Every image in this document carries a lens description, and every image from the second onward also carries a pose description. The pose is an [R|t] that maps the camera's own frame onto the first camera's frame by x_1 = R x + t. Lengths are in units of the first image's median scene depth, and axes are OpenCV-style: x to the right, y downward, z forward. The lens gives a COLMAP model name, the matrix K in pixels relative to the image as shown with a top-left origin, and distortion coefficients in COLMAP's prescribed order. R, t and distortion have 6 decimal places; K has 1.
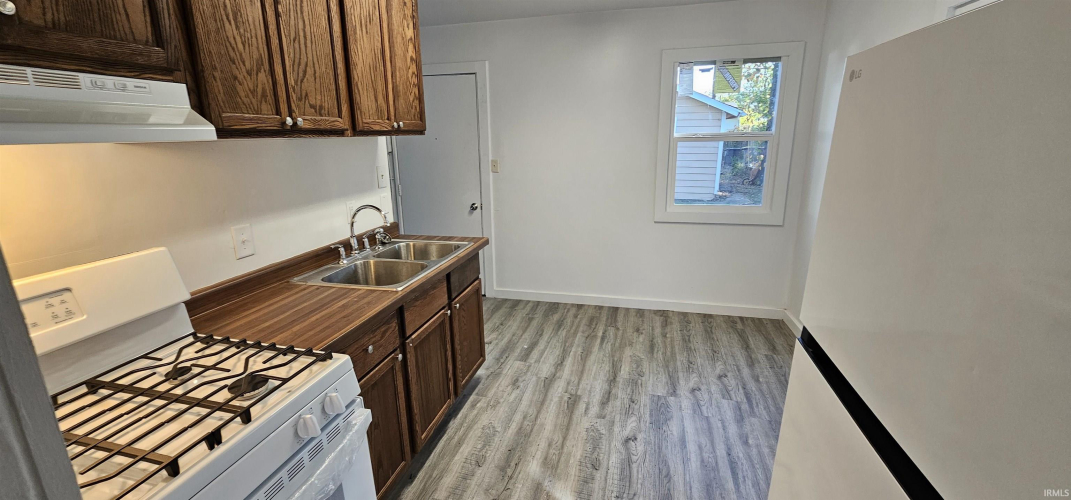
lens RADIAL K [[436.1, 0, 538.2], [0, 436.1, 248.5], [0, 0, 1]] dist [-0.000680, -0.000028]
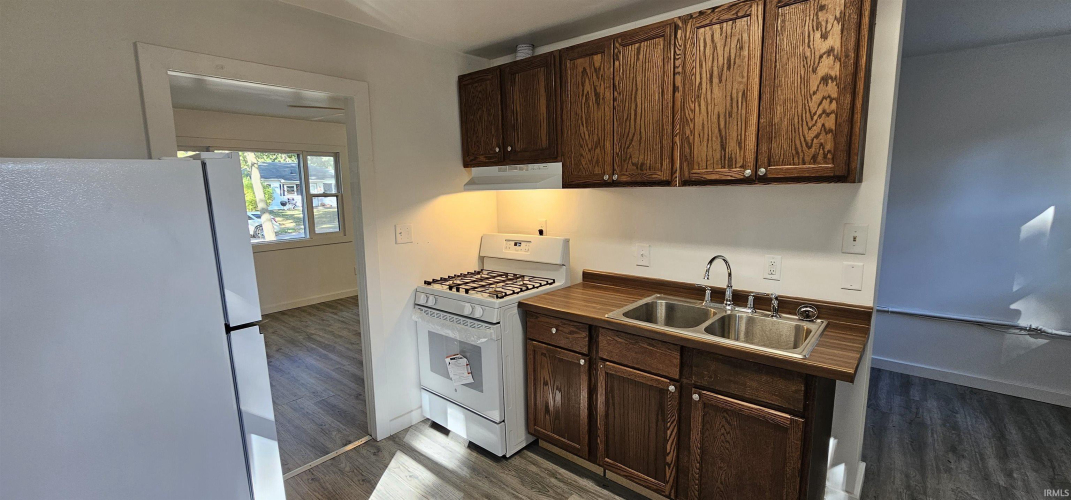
lens RADIAL K [[436.1, 0, 540.5], [0, 436.1, 250.4], [0, 0, 1]] dist [-0.000680, -0.000028]
pose [[-0.457518, 0.133131, -0.879178, 0.780563], [-0.214960, 0.942843, 0.254636, -0.338199], [0.862826, 0.305489, -0.402750, 1.301264]]
